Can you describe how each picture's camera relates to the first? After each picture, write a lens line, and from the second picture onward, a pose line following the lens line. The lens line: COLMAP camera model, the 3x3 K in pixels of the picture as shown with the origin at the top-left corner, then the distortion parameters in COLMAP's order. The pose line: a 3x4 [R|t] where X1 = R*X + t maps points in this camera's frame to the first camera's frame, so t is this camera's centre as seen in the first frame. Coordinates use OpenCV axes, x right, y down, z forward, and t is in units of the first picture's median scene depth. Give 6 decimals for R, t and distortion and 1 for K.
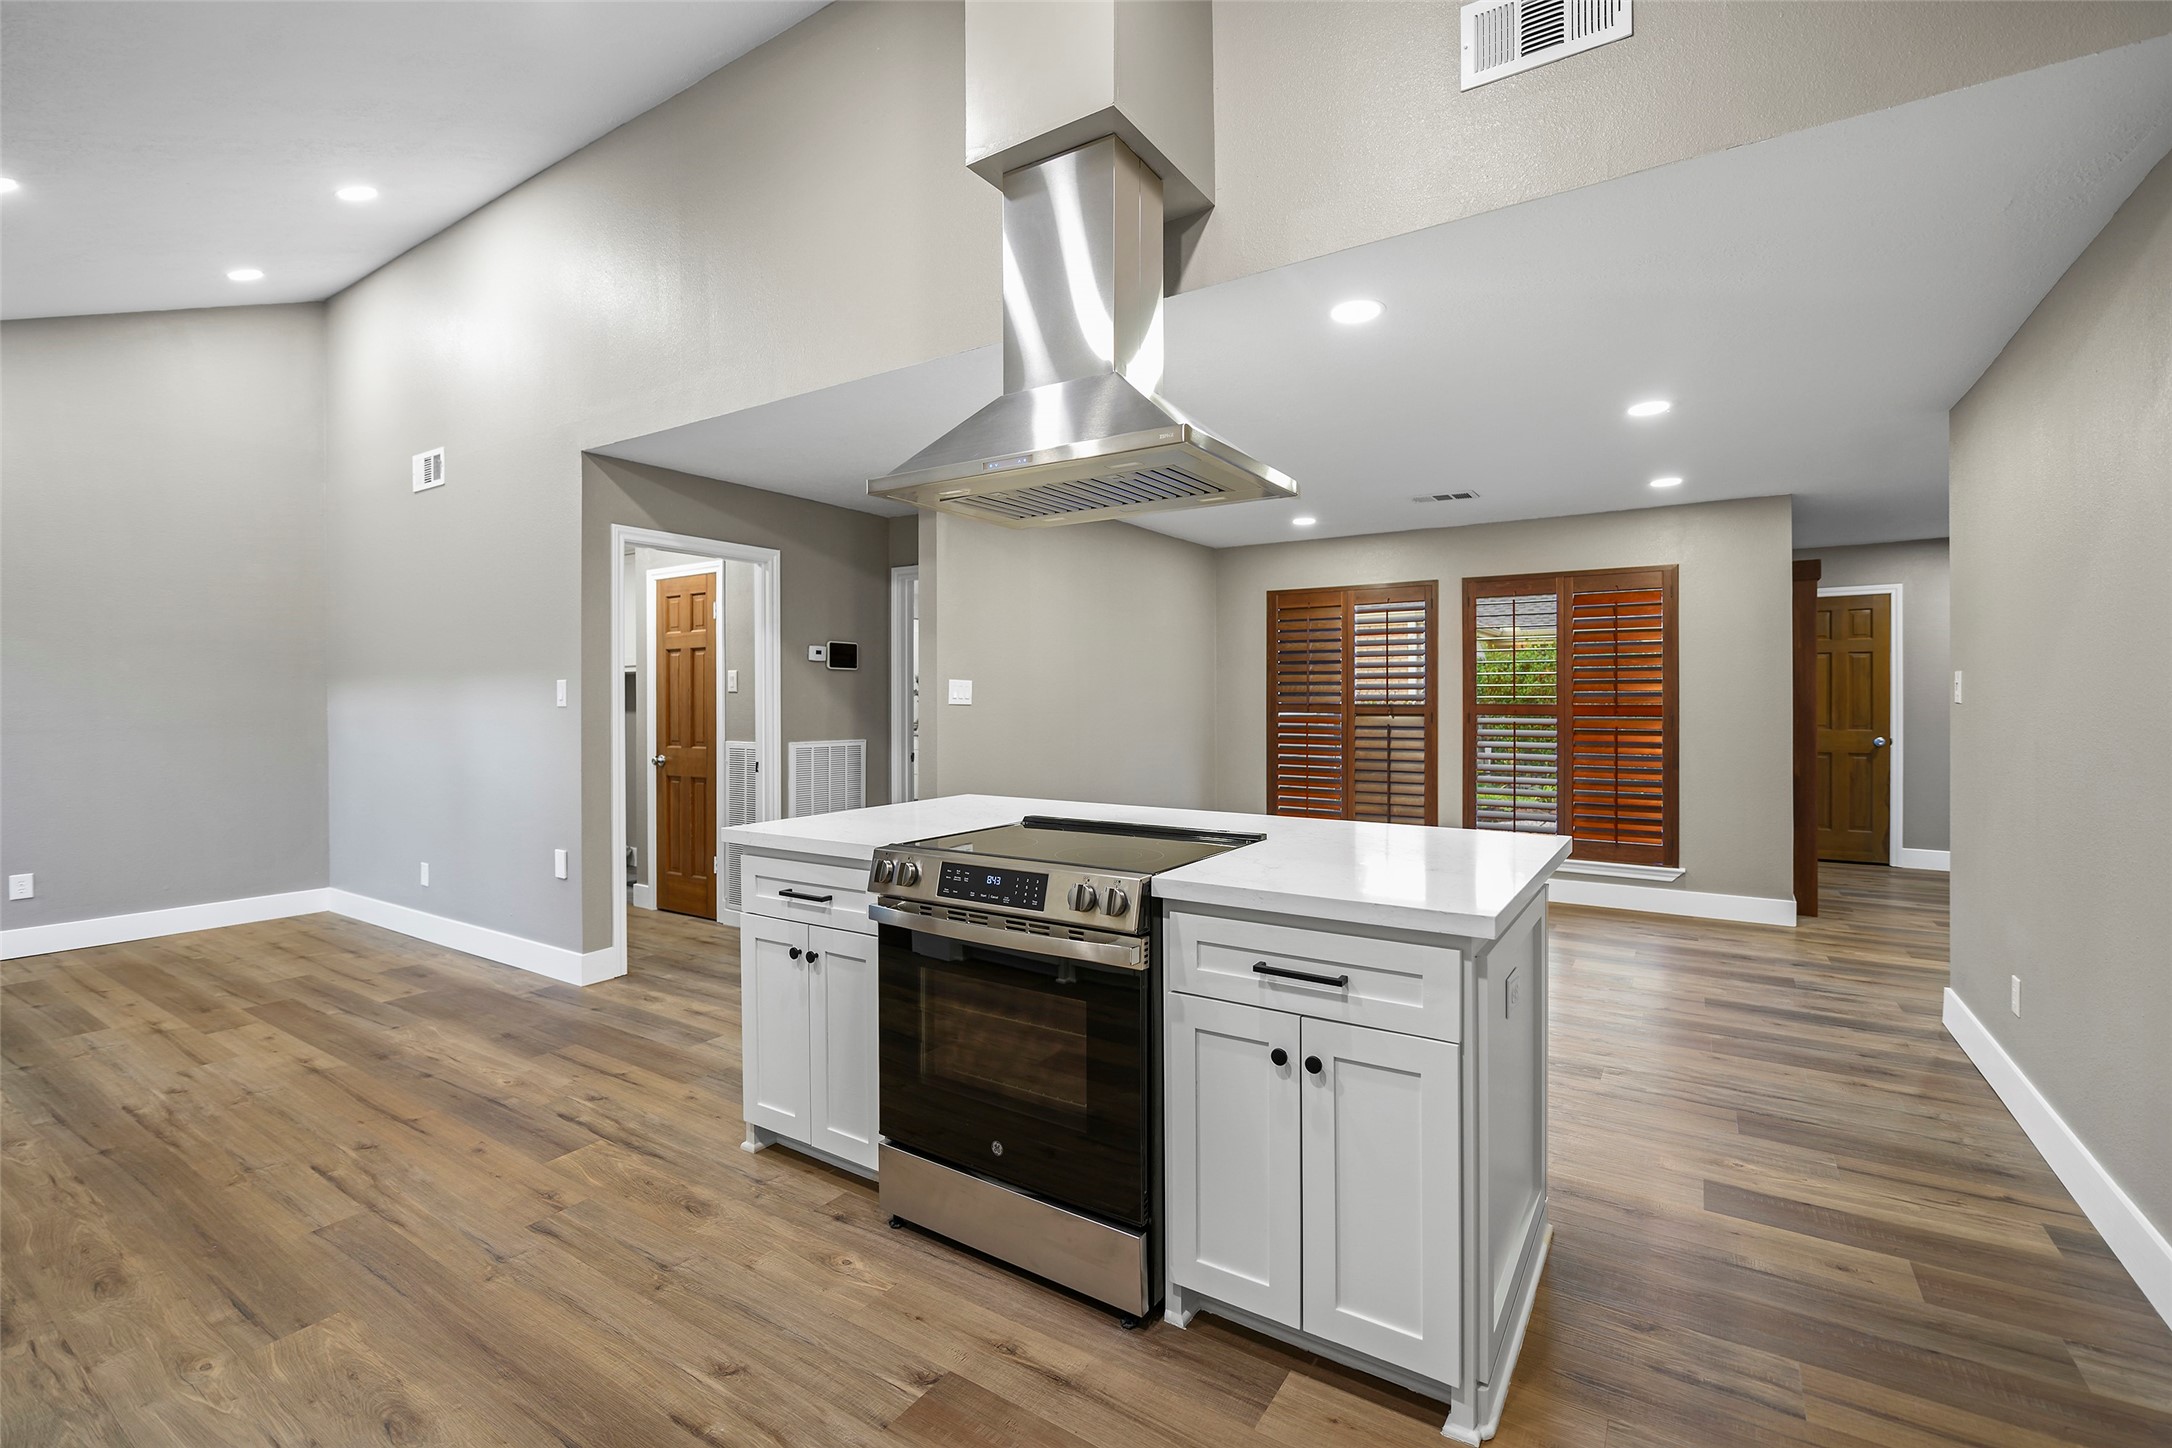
lens RADIAL K [[955.2, 0, 1090.3], [0, 955.2, 708.1], [0, 0, 1]] dist [-0.004194, -0.001723]
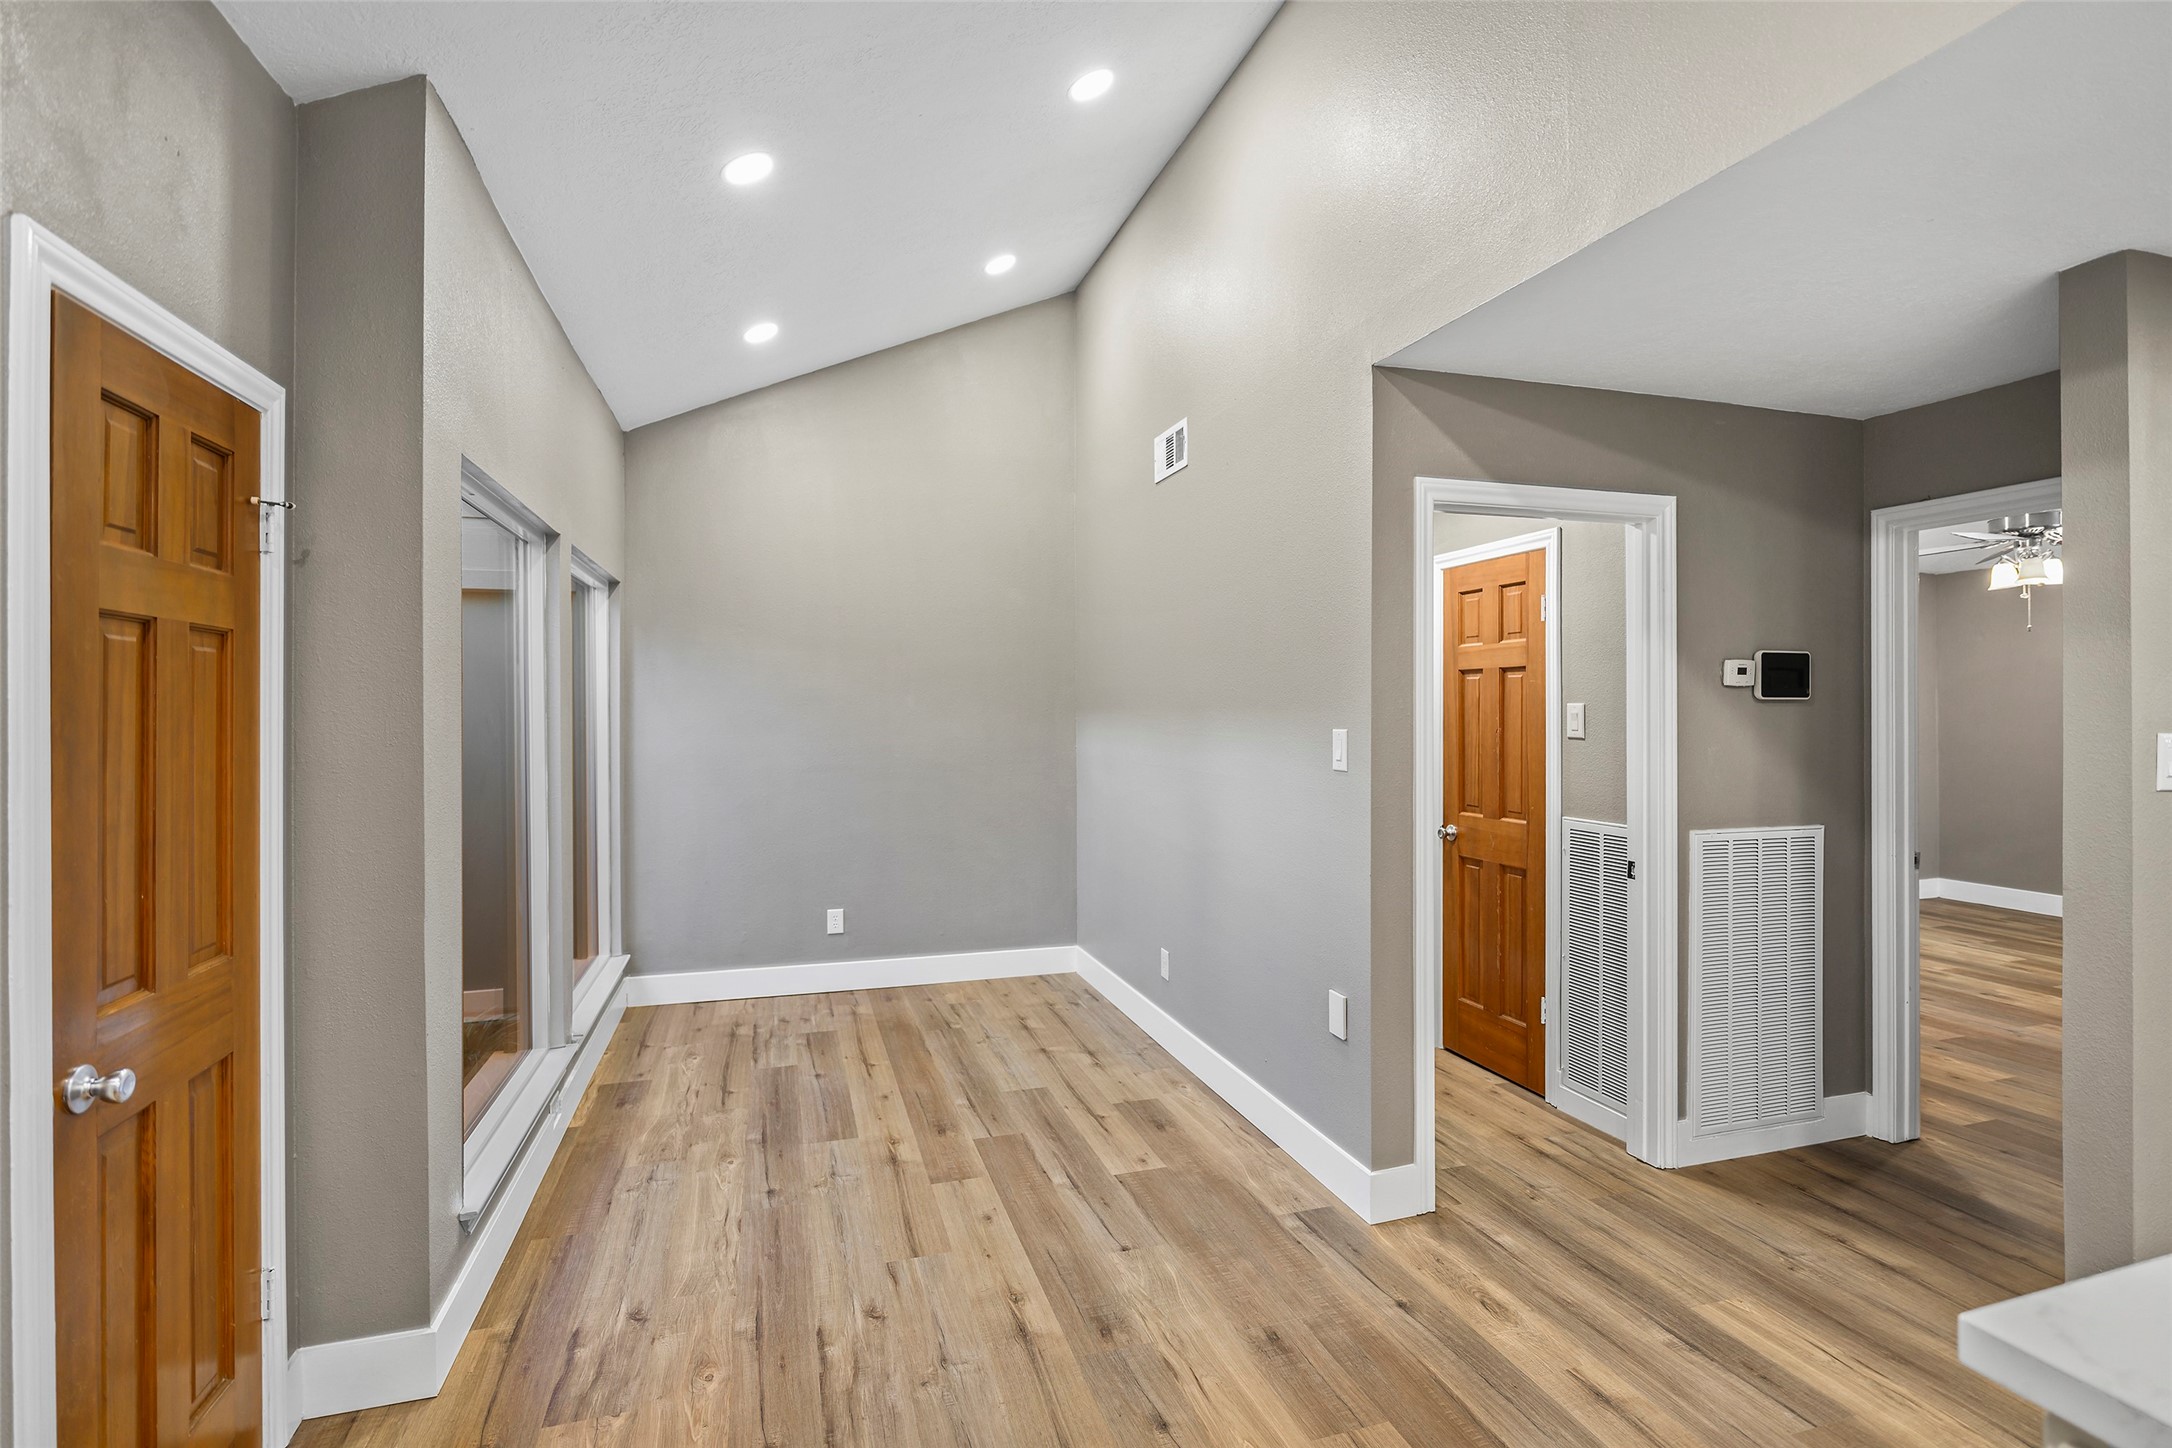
lens RADIAL K [[1019.5, 0, 1081.5], [0, 1019.5, 710.4], [0, 0, 1]] dist [-0.012183, -0.000084]
pose [[0.767907, 0.002083, -0.640559, -0.210638], [-0.004189, 0.999990, -0.001770, -0.034237], [0.640548, 0.004042, 0.767907, 0.306047]]
